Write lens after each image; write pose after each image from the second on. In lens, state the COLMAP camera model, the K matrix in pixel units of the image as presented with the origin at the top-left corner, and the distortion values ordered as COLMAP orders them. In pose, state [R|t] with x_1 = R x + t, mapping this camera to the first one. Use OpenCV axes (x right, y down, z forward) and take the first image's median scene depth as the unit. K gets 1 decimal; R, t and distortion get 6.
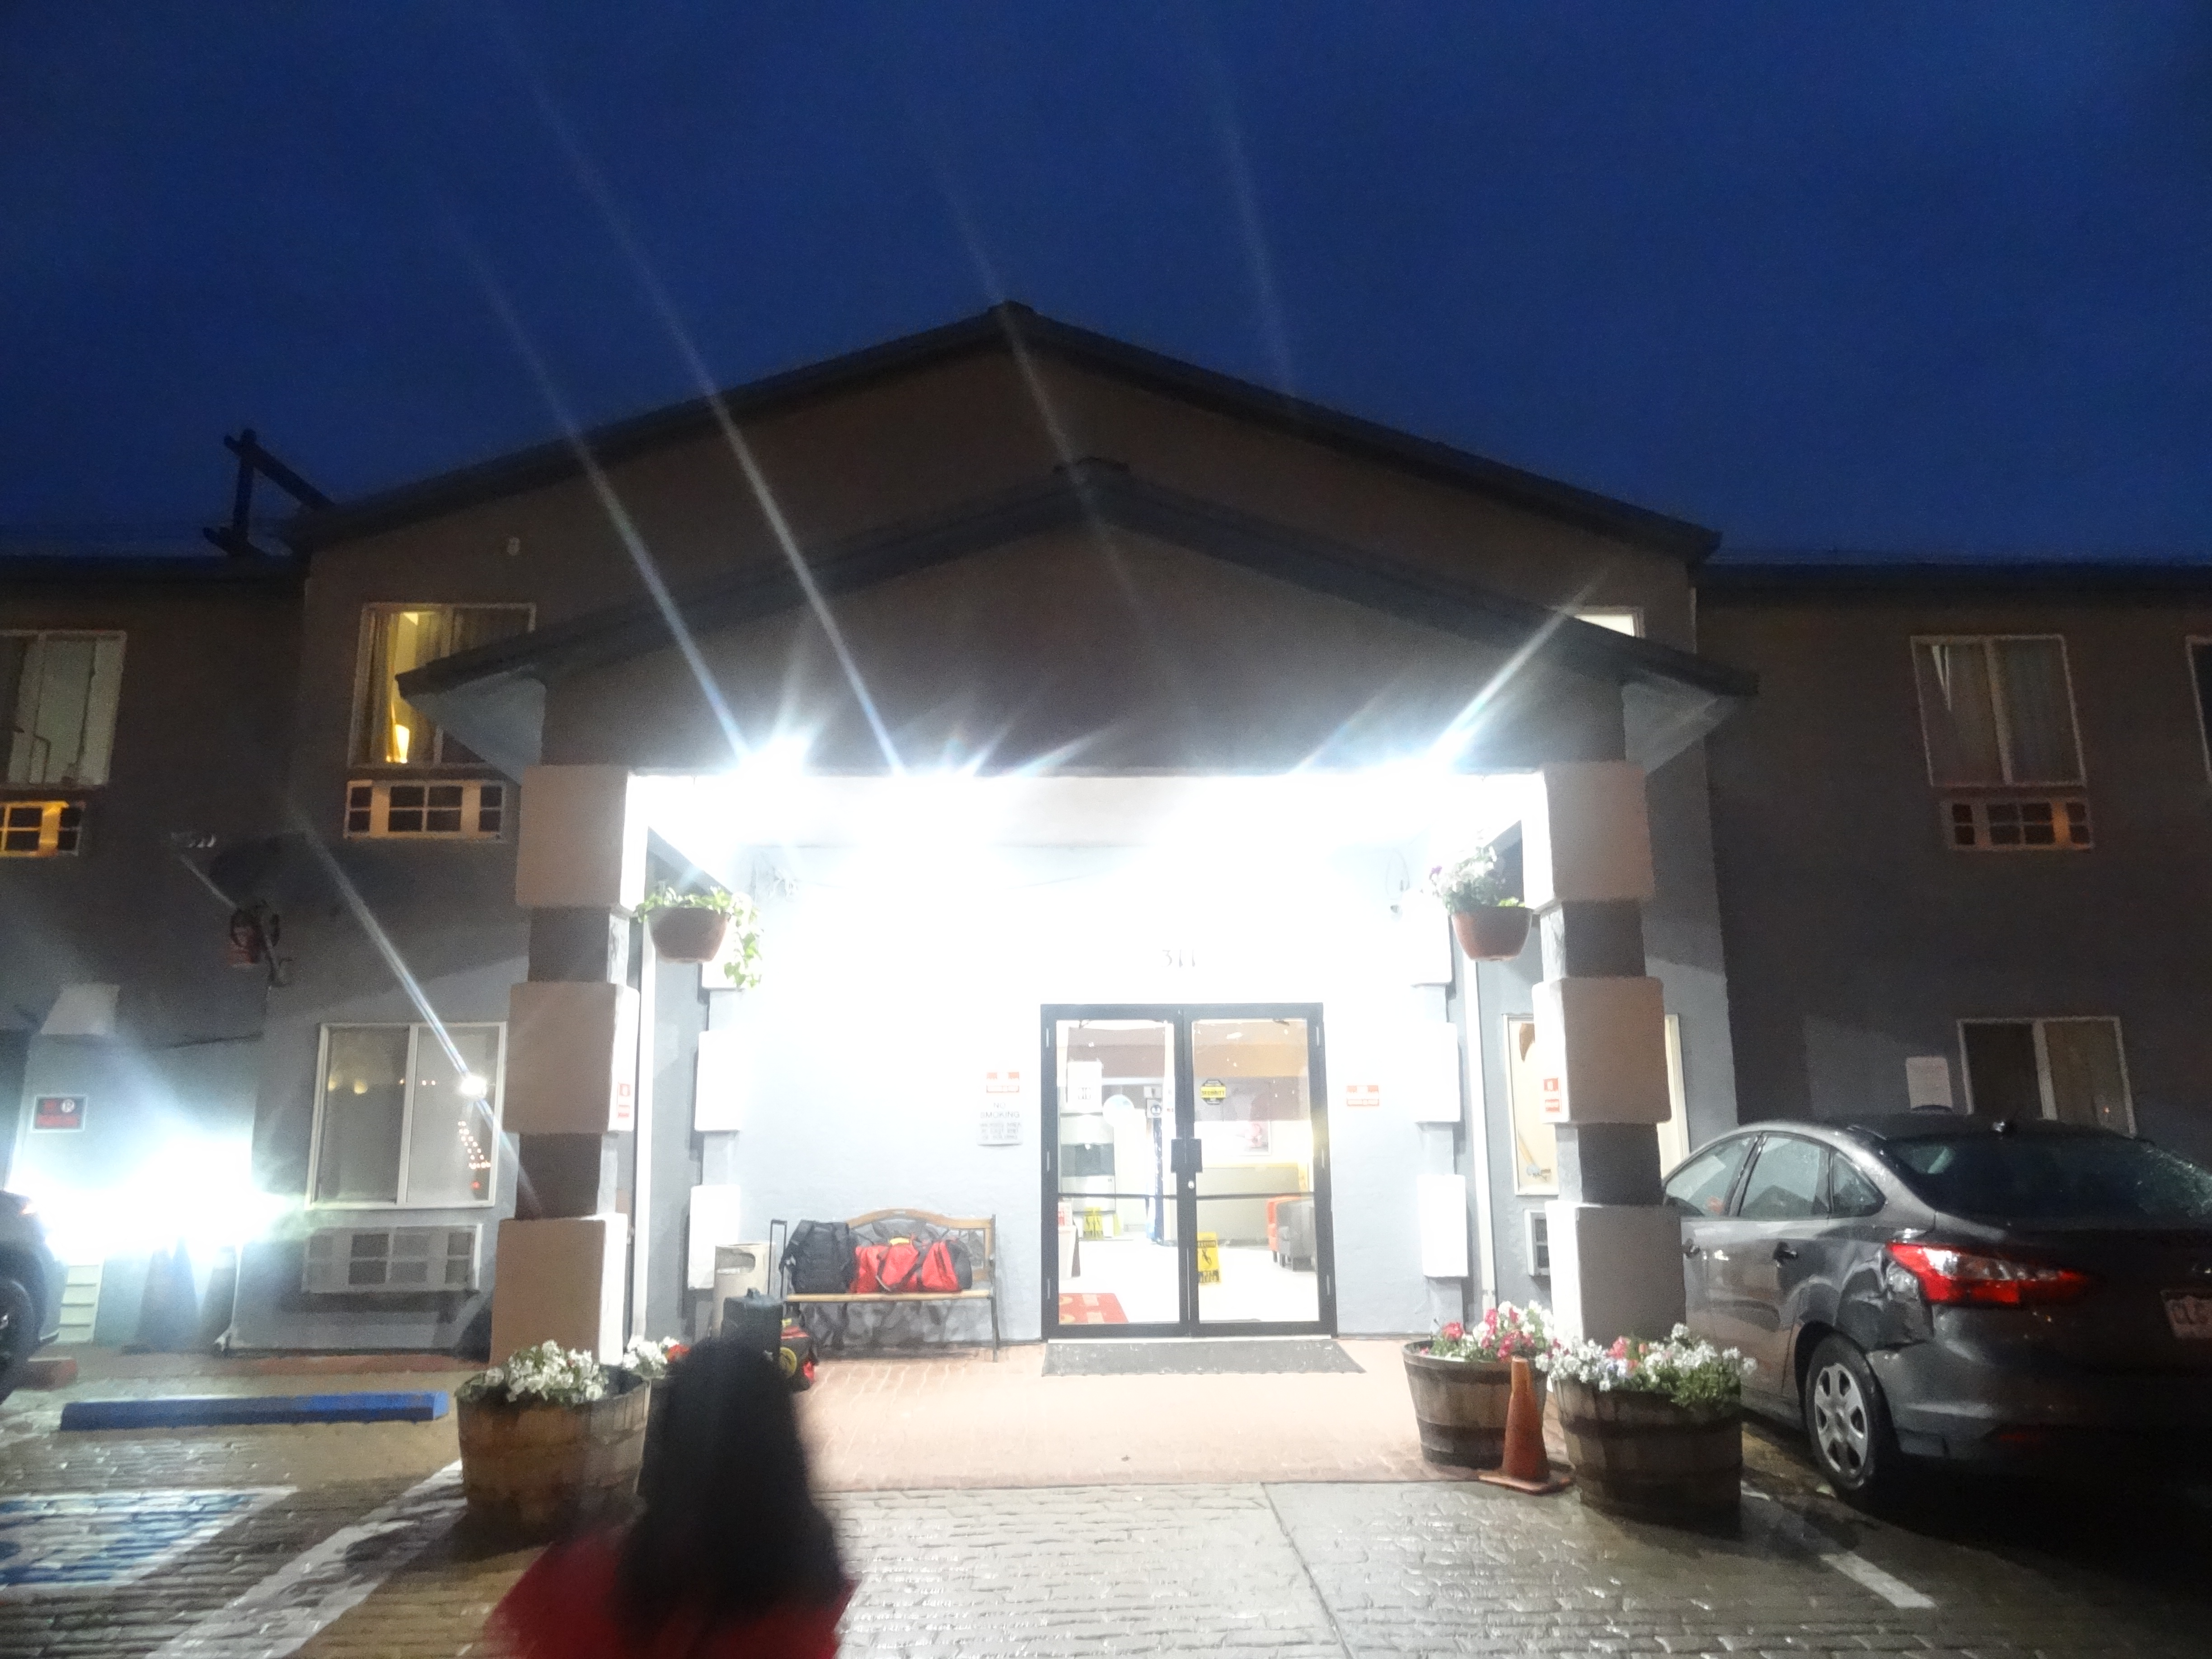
lens RADIAL K [[1589.7, 0, 1138.7], [0, 1589.7, 828.0], [0, 0, 1]] dist [0.004216, 0.003494]
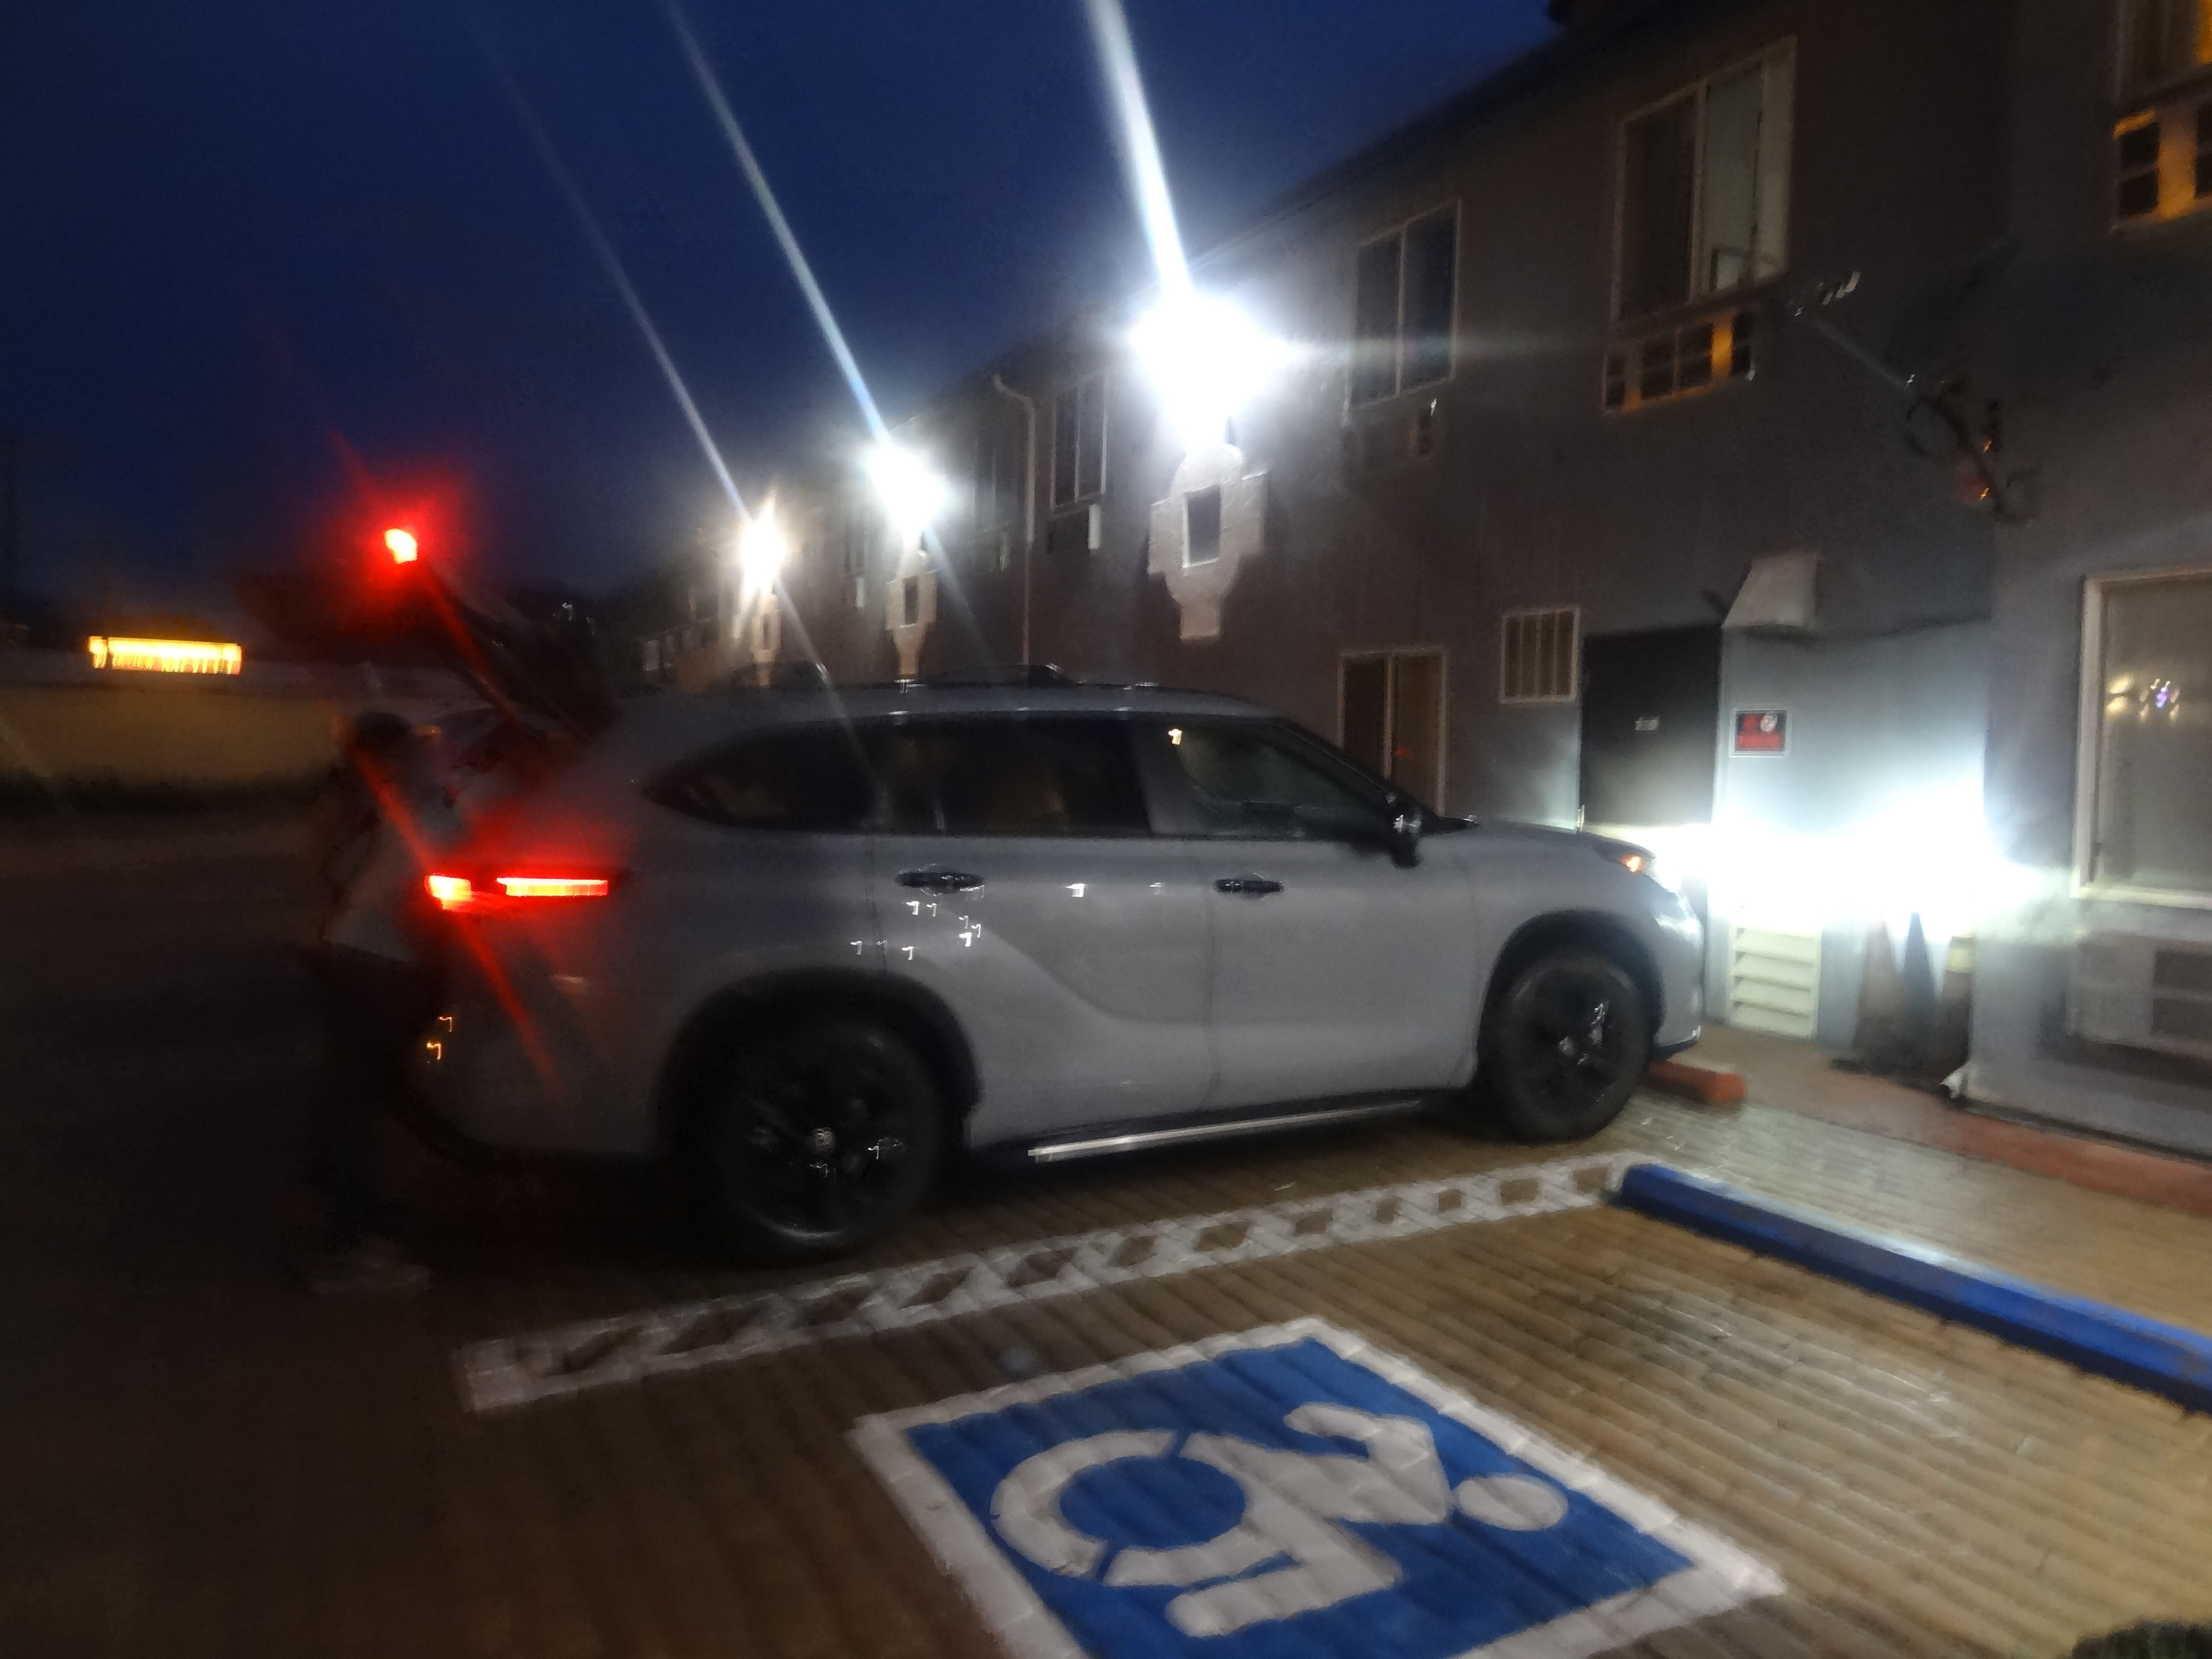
lens RADIAL K [[1511.0, 0, 1106.3], [0, 1511.0, 821.6], [0, 0, 1]] dist [-0.004636, -0.001815]
pose [[0.396555, 0.057971, -0.916179, -0.164925], [0.148896, 0.980728, 0.126503, 0.094166], [0.905855, -0.186580, 0.380281, 0.494329]]
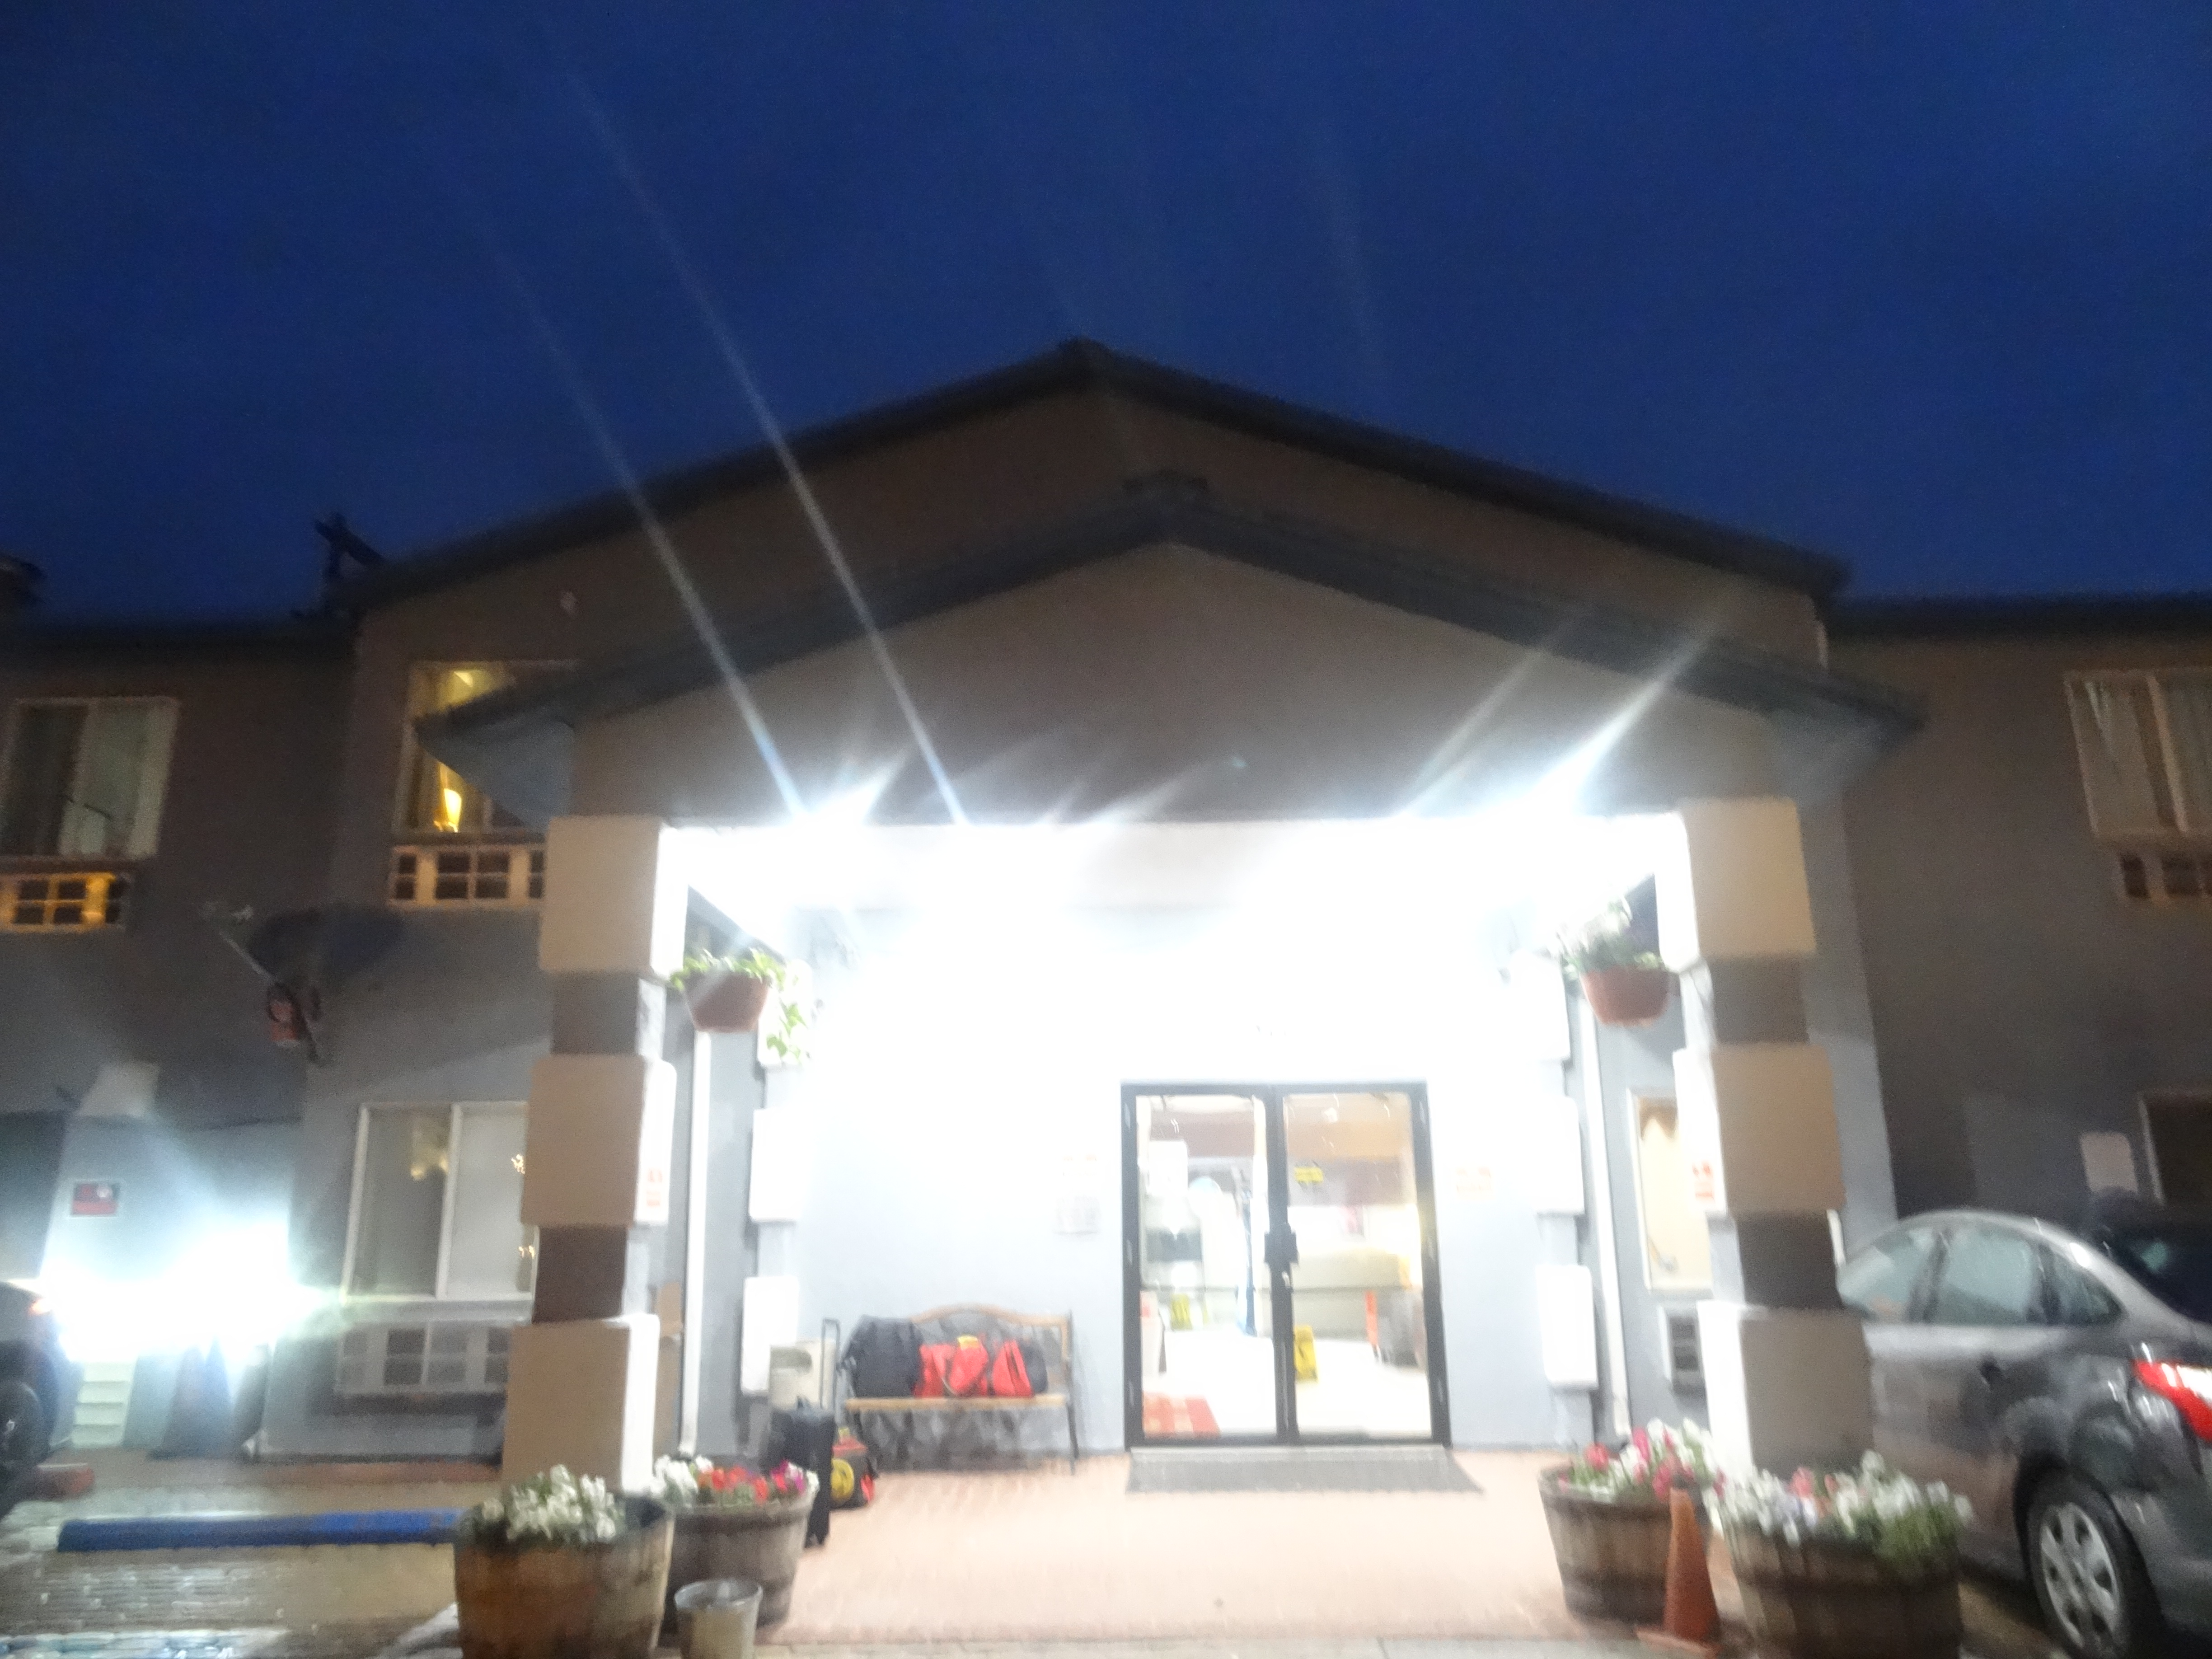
lens RADIAL K [[1589.7, 0, 1138.7], [0, 1589.7, 828.0], [0, 0, 1]] dist [0.004216, 0.003494]
pose [[0.998554, -0.012680, -0.052242, -0.000905], [0.010125, 0.998753, -0.048880, 0.010624], [0.052797, 0.048281, 0.997437, 0.078109]]
